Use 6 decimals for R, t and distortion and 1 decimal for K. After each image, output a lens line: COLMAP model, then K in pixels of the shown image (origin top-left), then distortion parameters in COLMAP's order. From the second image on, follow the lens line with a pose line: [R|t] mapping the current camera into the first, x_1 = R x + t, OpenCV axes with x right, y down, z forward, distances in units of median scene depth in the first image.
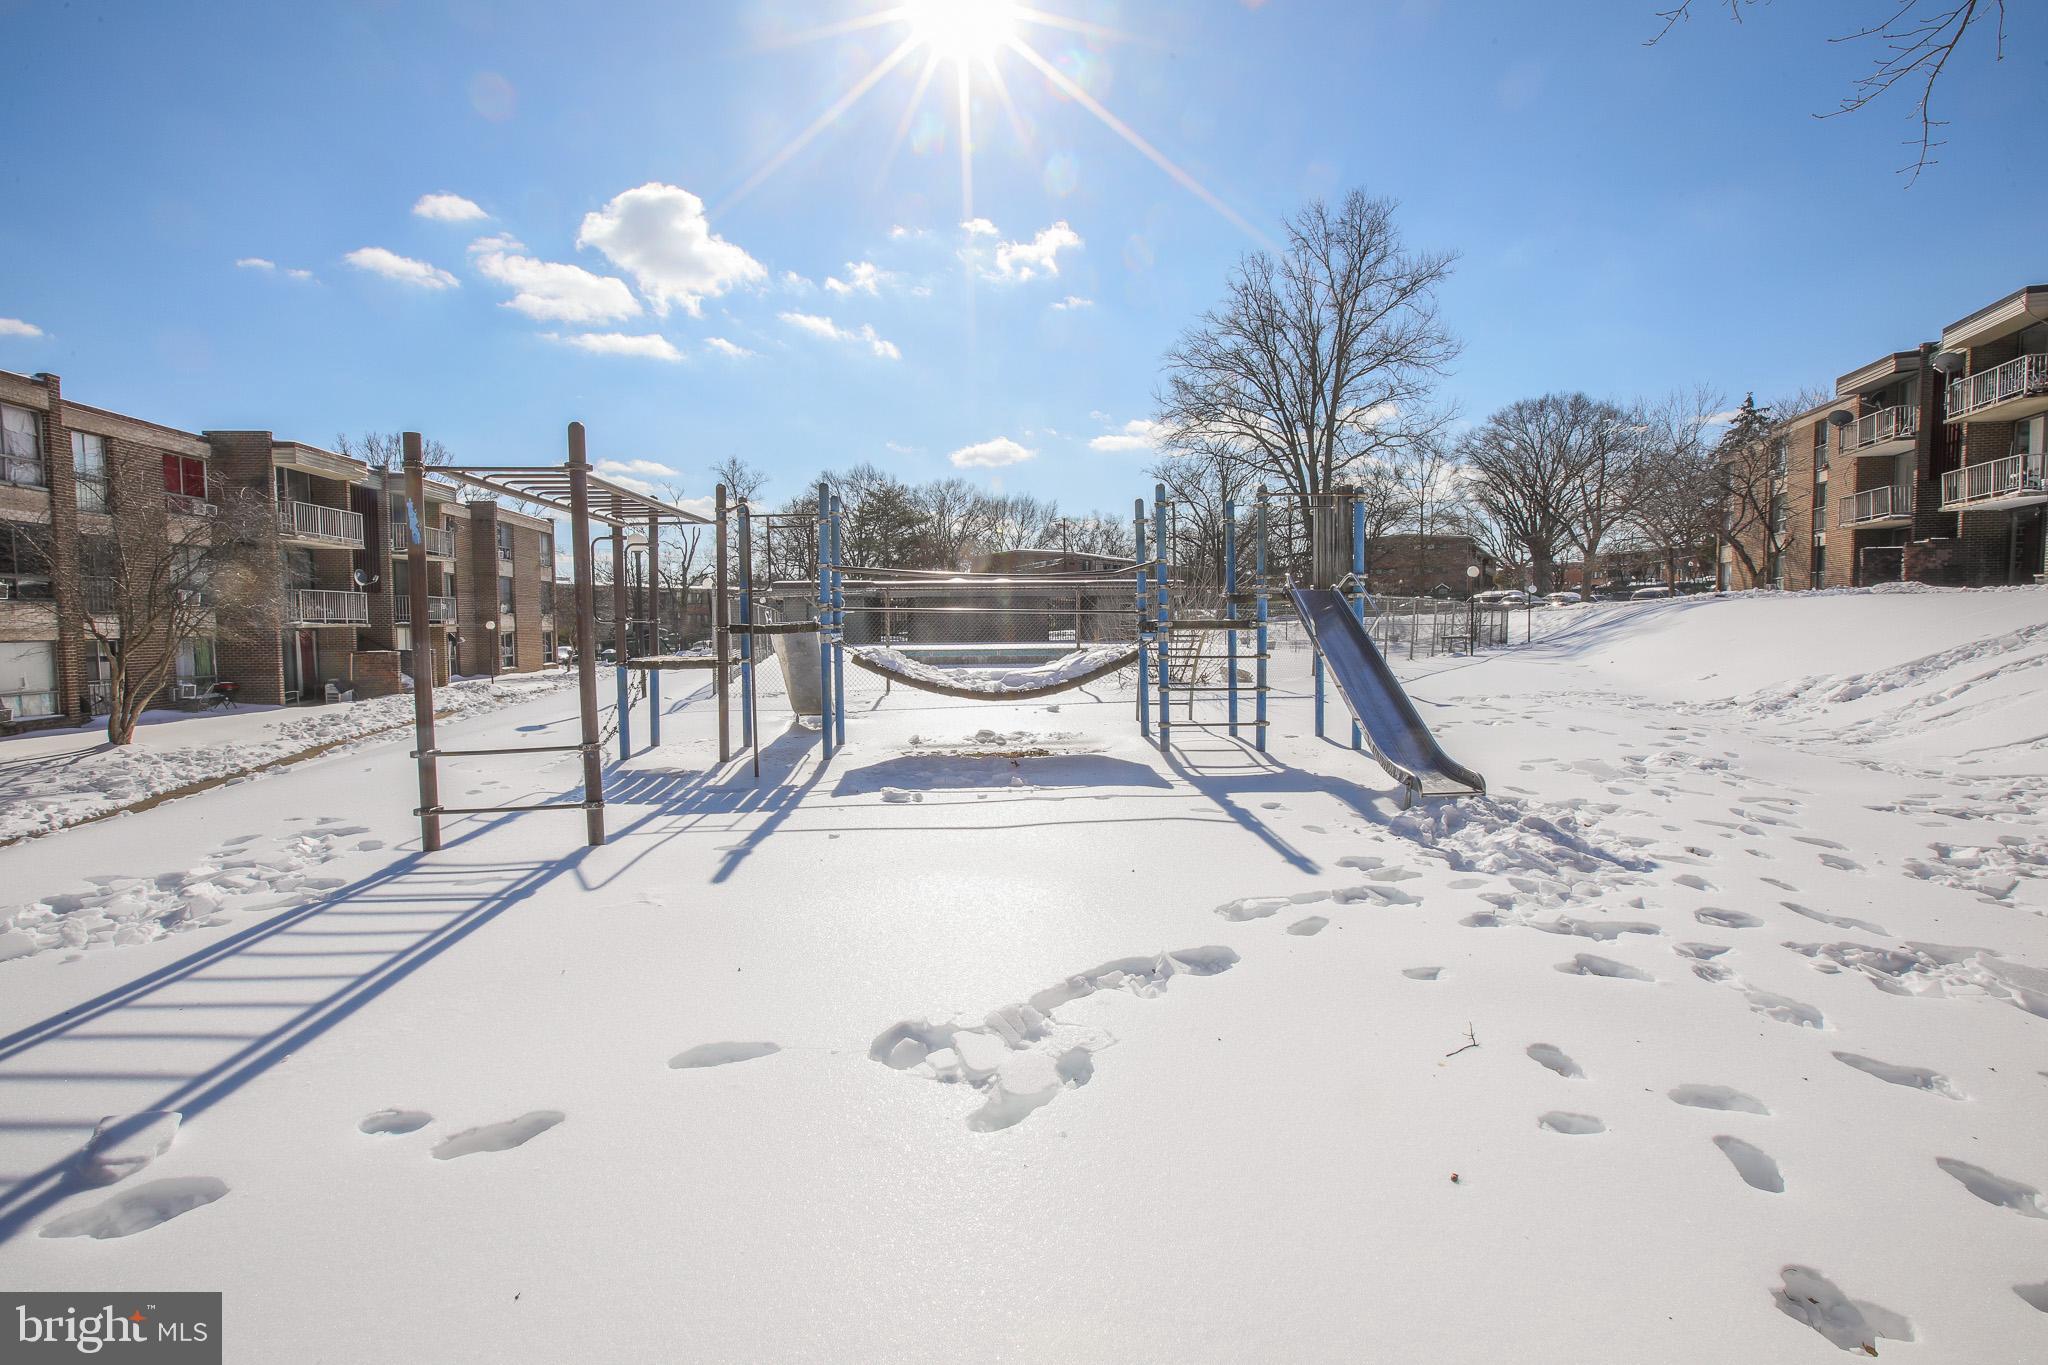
lens RADIAL K [[929.4, 0, 1024.0], [0, 929.4, 682.5], [0, 0, 1]] dist [-0.060292, 0.018722]
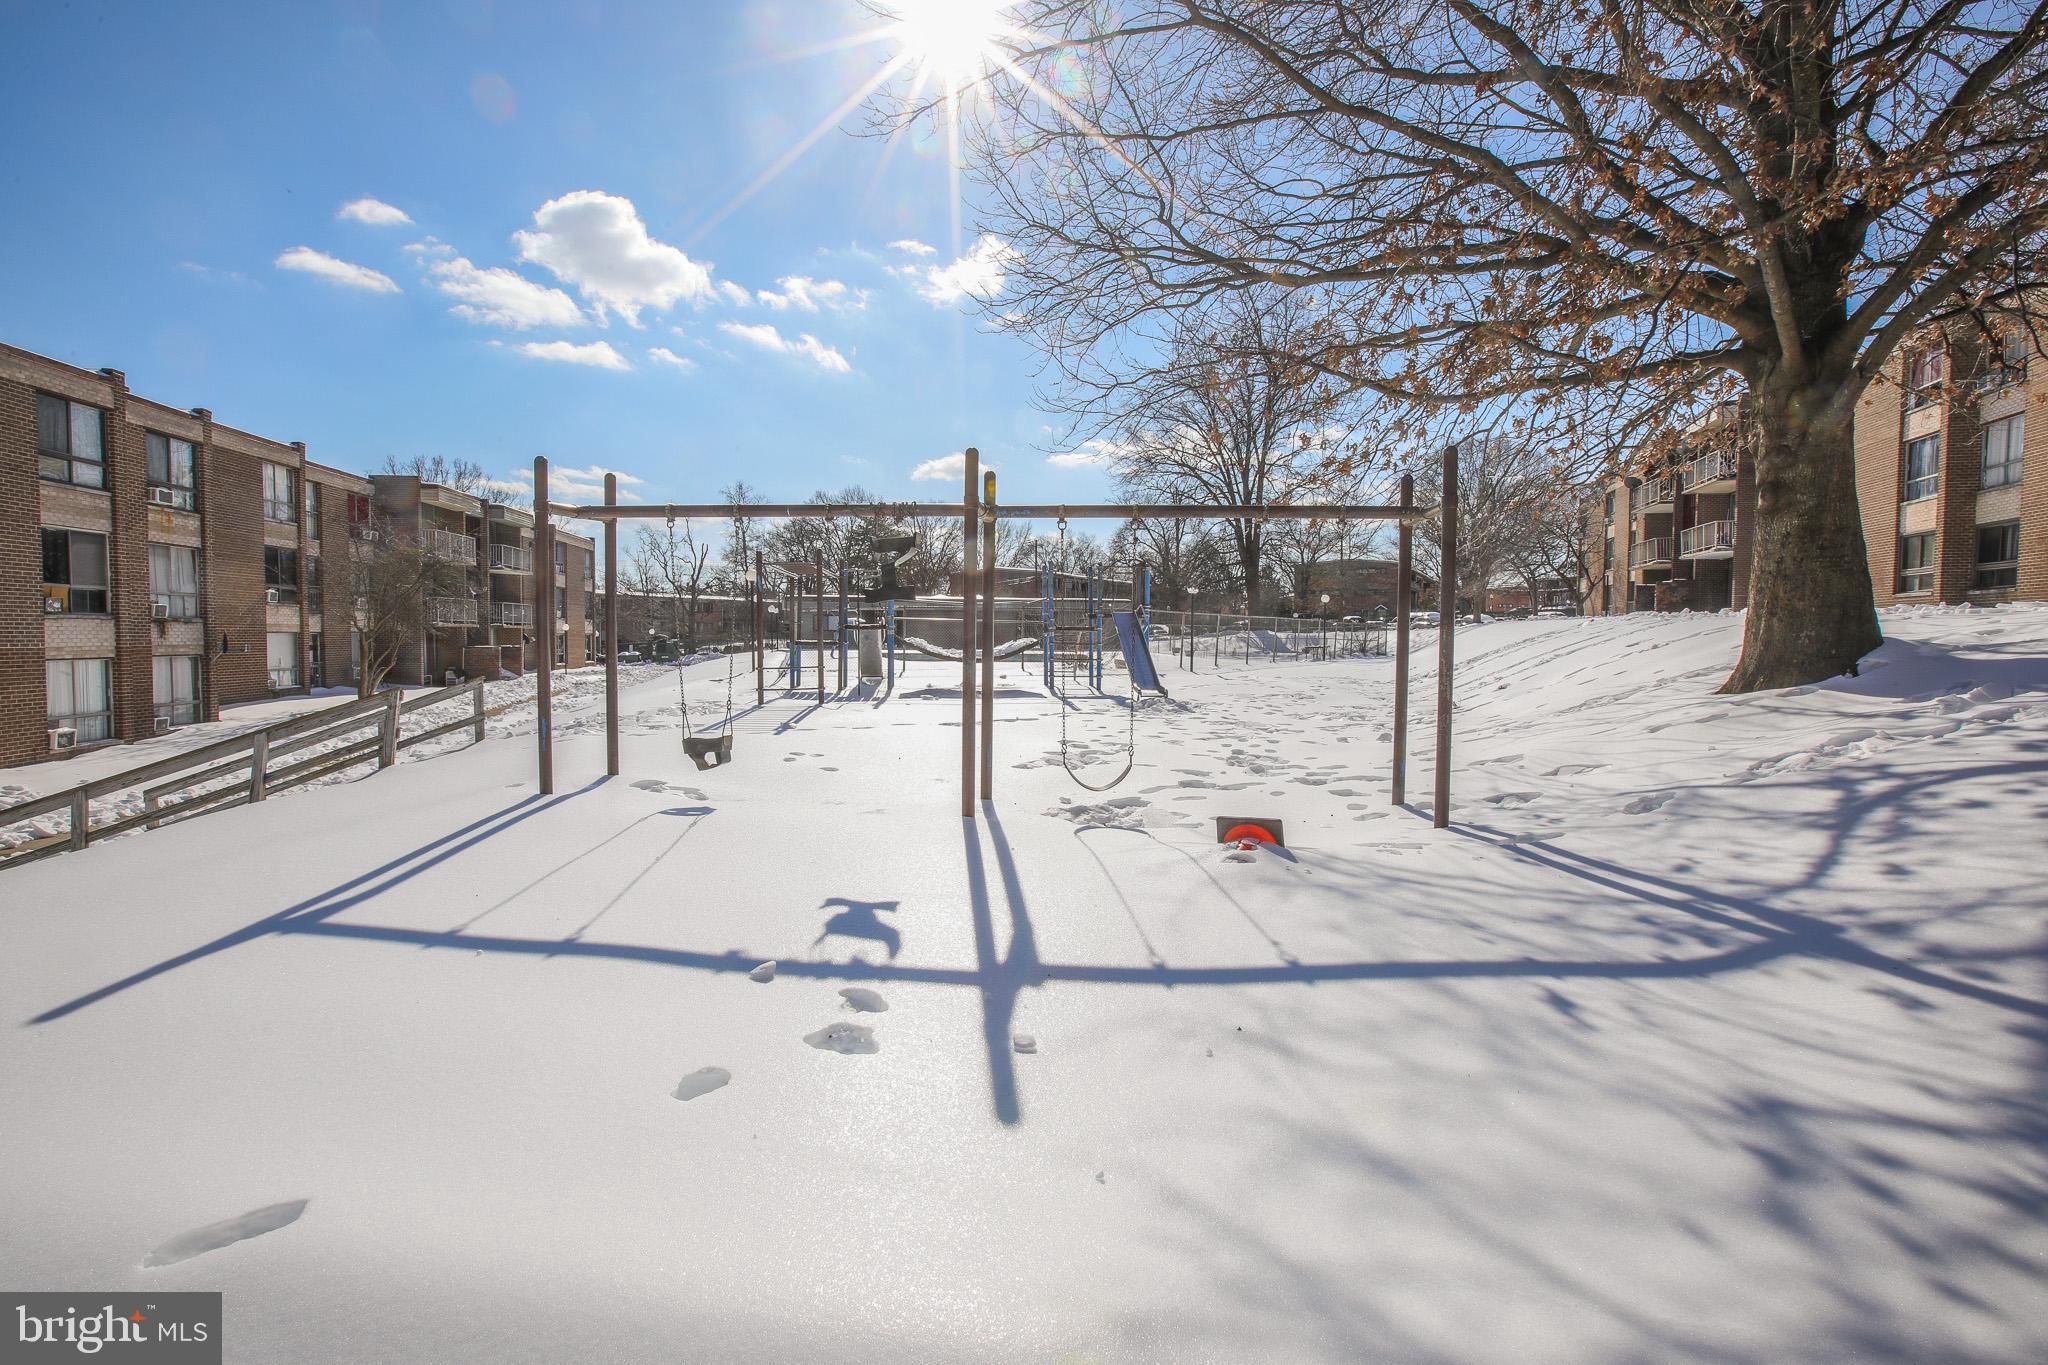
lens RADIAL K [[929.4, 0, 1024.0], [0, 929.4, 682.5], [0, 0, 1]] dist [-0.060292, 0.018722]
pose [[0.999560, 0.014646, 0.025801, 0.006267], [-0.014262, 0.999786, -0.015017, 0.014527], [-0.026015, 0.014642, 0.999554, -0.172681]]
